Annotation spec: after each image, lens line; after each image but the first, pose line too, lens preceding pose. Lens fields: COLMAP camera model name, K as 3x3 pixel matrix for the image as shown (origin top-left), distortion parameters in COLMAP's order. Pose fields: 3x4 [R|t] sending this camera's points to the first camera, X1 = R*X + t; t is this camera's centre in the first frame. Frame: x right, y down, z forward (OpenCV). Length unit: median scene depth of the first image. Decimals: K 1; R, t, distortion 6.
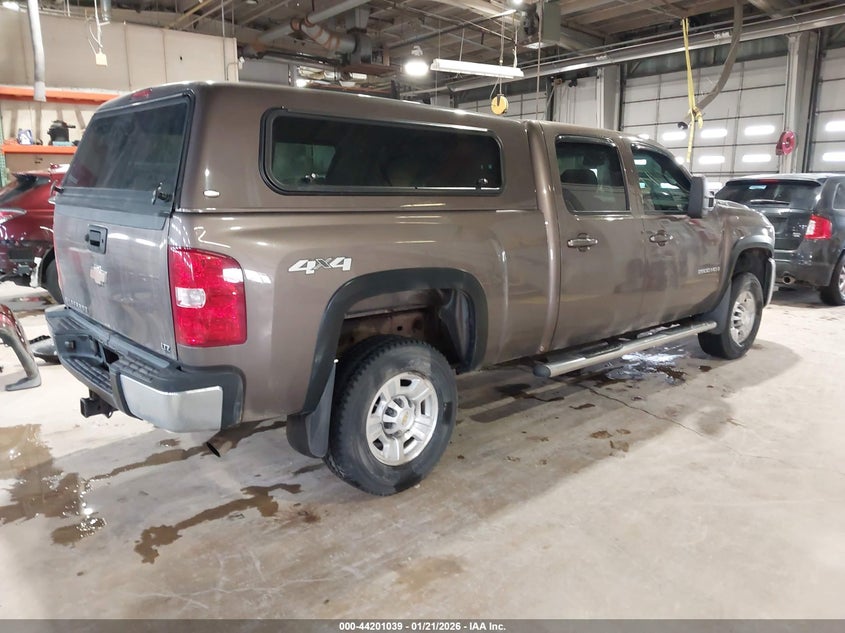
lens RADIAL K [[679.6, 0, 422.5], [0, 679.6, 316.5], [0, 0, 1]] dist [-0.003364, -0.000217]
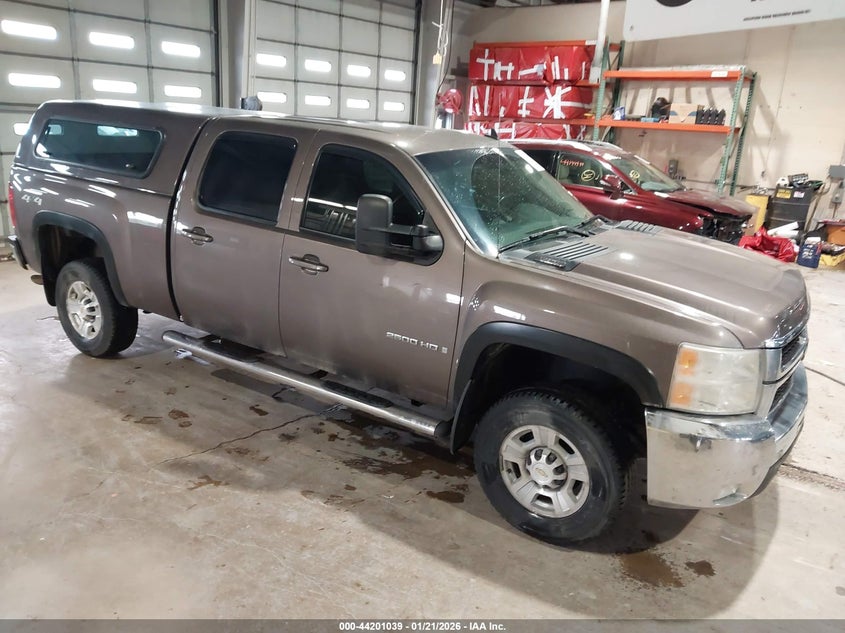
lens RADIAL K [[679.6, 0, 422.5], [0, 679.6, 316.5], [0, 0, 1]] dist [-0.003364, -0.000217]
pose [[0.236125, 0.284702, -0.929080, 1.241389], [-0.240971, 0.943407, 0.227849, -0.291972], [0.941370, 0.170080, 0.291367, 0.980808]]
